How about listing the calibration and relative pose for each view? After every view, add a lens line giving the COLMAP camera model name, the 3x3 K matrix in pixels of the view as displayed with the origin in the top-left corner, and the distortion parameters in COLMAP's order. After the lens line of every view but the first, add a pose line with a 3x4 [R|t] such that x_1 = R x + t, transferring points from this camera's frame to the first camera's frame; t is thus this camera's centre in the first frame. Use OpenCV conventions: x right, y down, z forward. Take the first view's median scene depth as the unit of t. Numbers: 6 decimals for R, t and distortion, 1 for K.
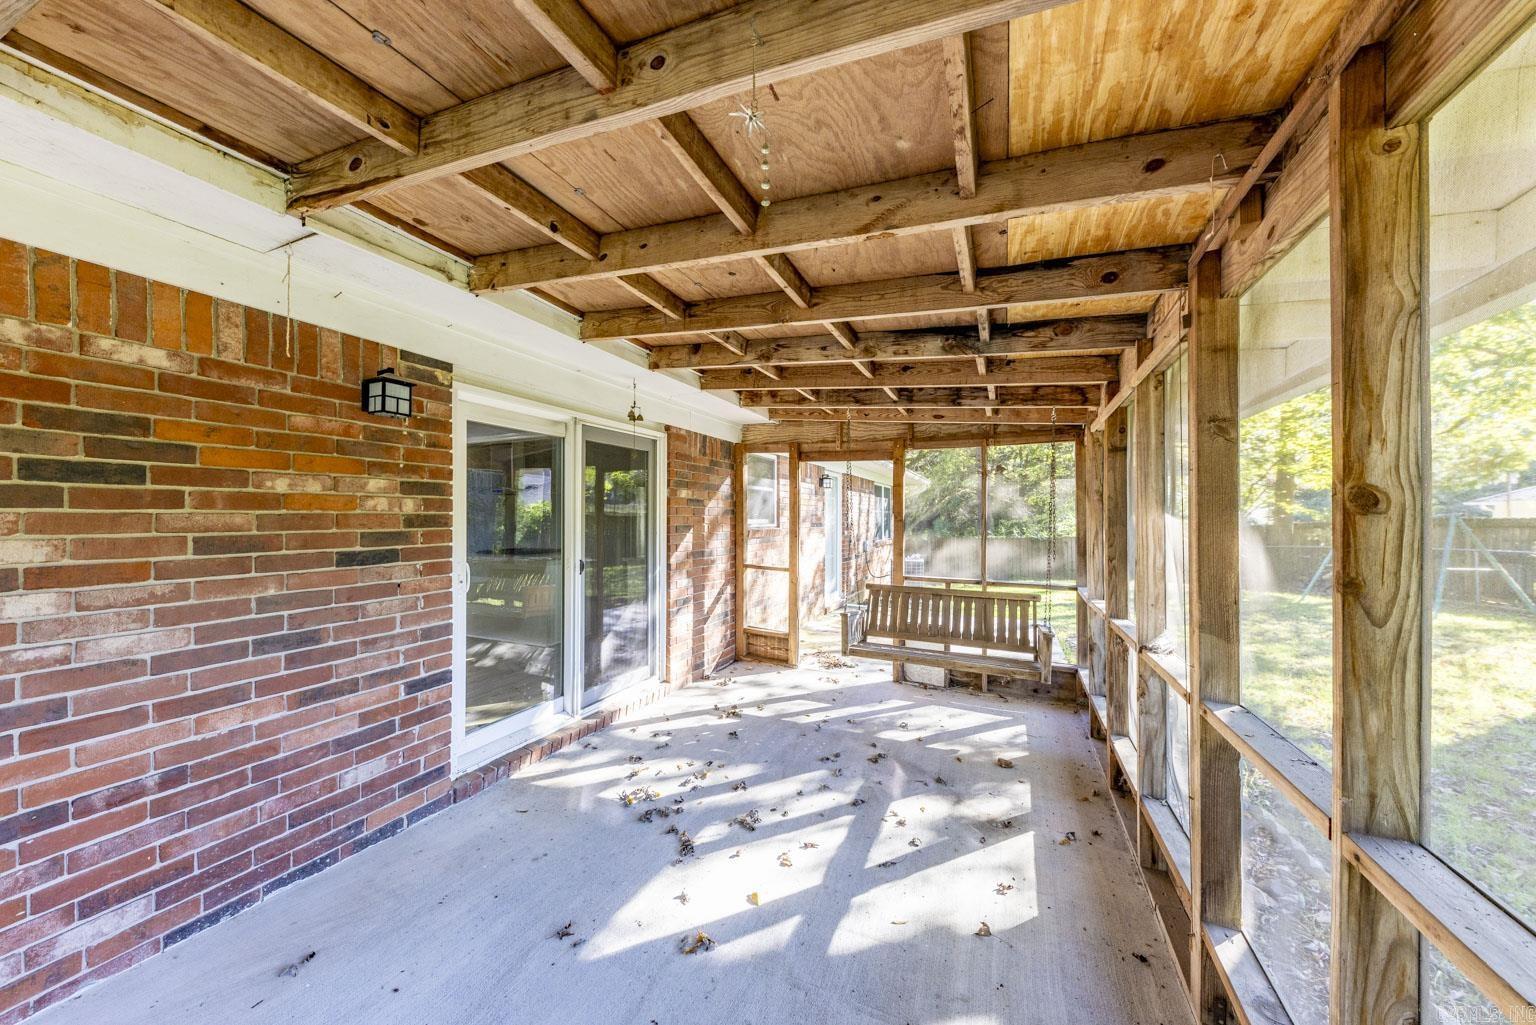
lens RADIAL K [[520.6, 0, 770.2], [0, 520.6, 516.7], [0, 0, 1]] dist [0.003051, -0.000467]
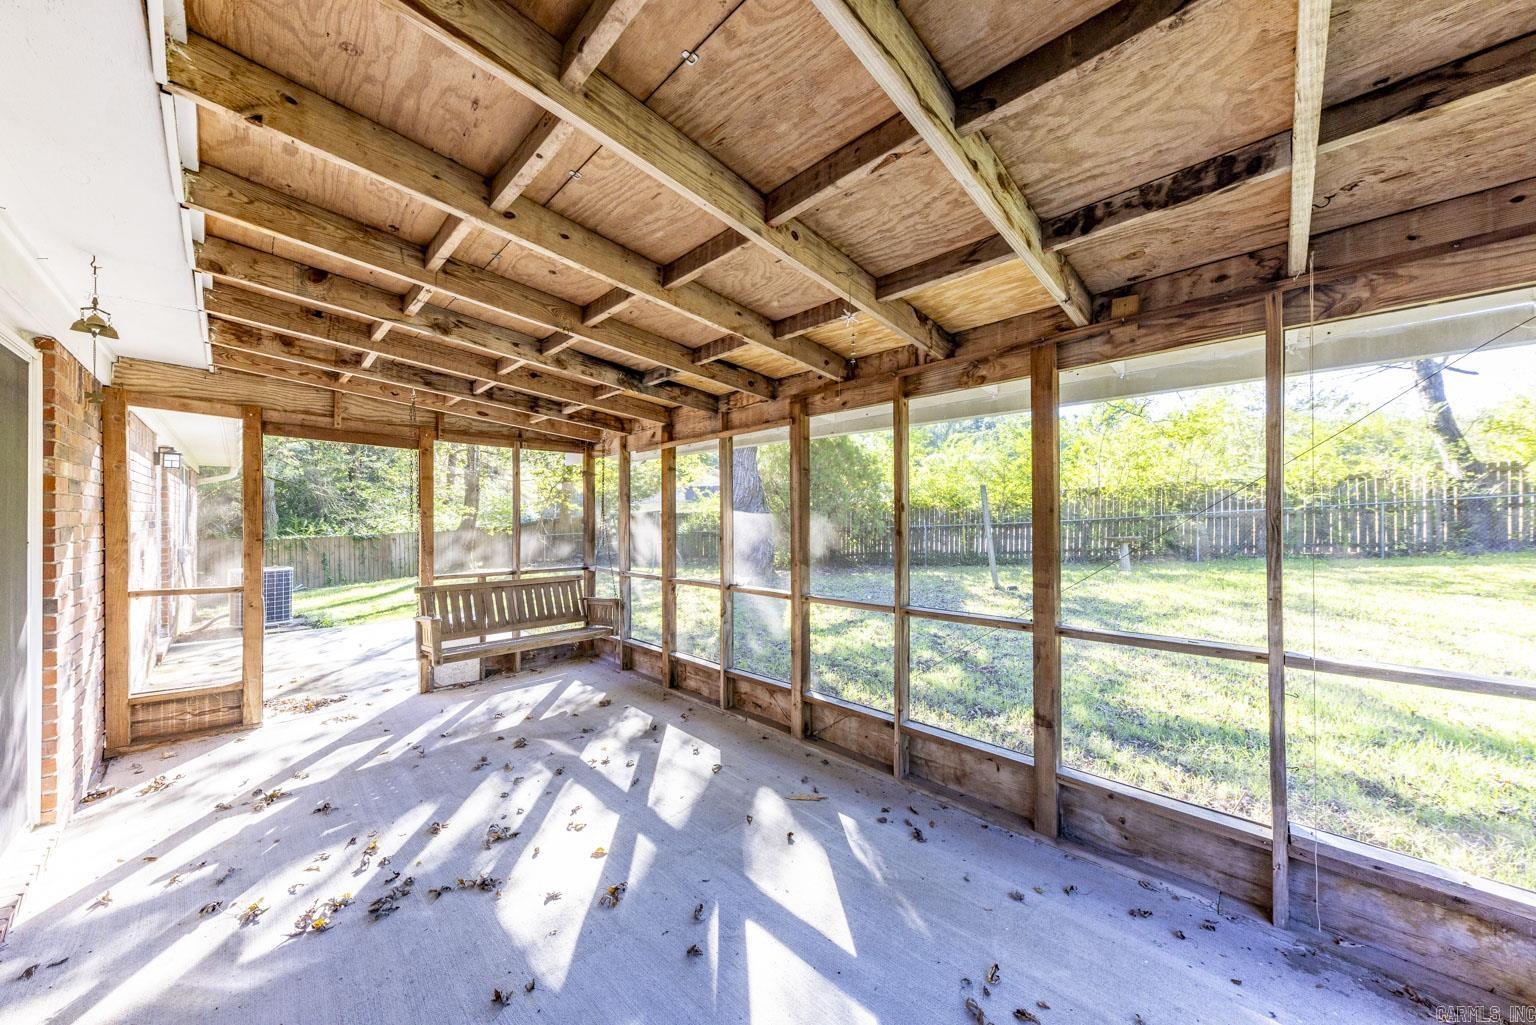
lens RADIAL K [[520.6, 0, 770.5], [0, 520.6, 513.0], [0, 0, 1]] dist [0.003051, -0.000467]
pose [[0.333256, -0.000957, 0.942836, -0.559835], [-0.000082, 0.999999, 0.001044, 0.000838], [-0.942837, -0.000425, 0.333255, 0.163191]]
